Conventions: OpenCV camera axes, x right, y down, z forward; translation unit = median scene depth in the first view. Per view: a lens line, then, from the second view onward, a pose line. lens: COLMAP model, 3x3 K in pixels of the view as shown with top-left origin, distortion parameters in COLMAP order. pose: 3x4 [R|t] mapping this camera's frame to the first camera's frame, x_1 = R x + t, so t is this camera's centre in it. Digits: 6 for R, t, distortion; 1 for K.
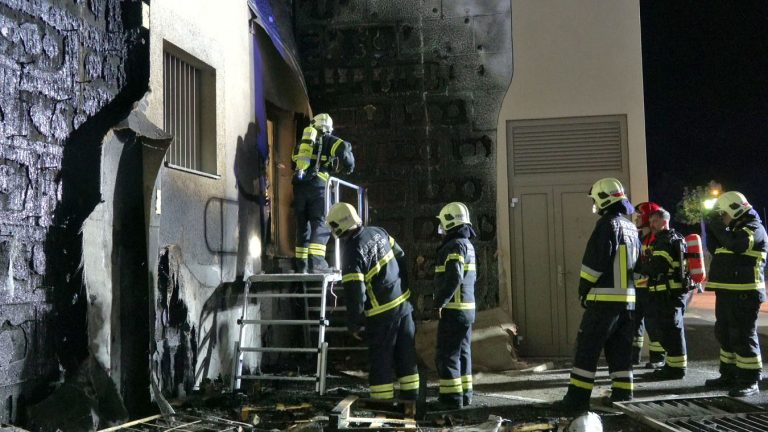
lens RADIAL K [[668.4, 0, 384.0], [0, 668.4, 216.0], [0, 0, 1]] dist [0.008133, 0.008467]
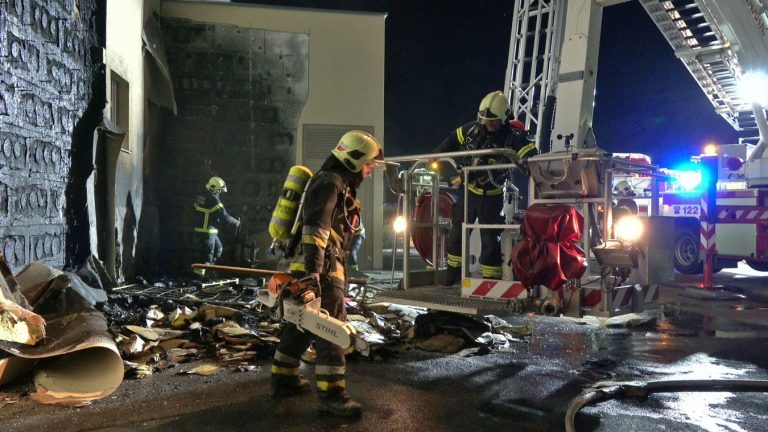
lens RADIAL K [[668.4, 0, 384.0], [0, 668.4, 216.0], [0, 0, 1]] dist [0.008133, 0.008467]
pose [[0.932076, 0.026181, 0.361316, -0.316643], [-0.049026, 0.997326, 0.054204, -0.029157], [-0.358930, -0.068236, 0.930867, -0.869519]]
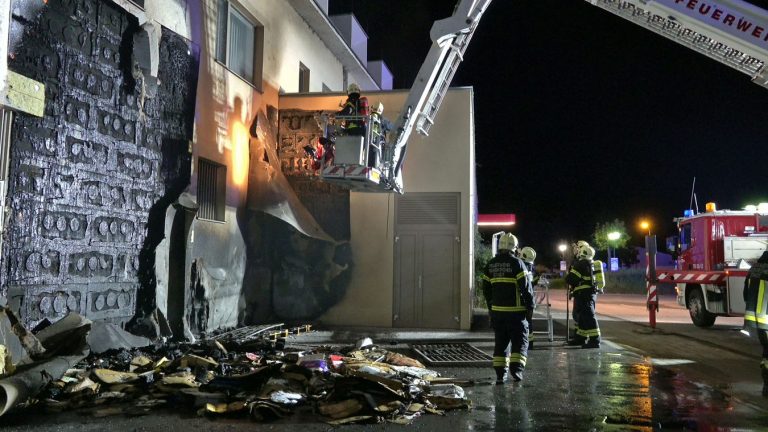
lens RADIAL K [[612.4, 0, 420.2], [0, 612.4, 214.6], [0, 0, 1]] dist [-0.006939, -0.002060]
pose [[0.999273, 0.037677, 0.005861, 0.370365], [-0.037534, 0.999035, -0.022800, -0.076949], [-0.006714, 0.022563, 0.999723, -0.937871]]
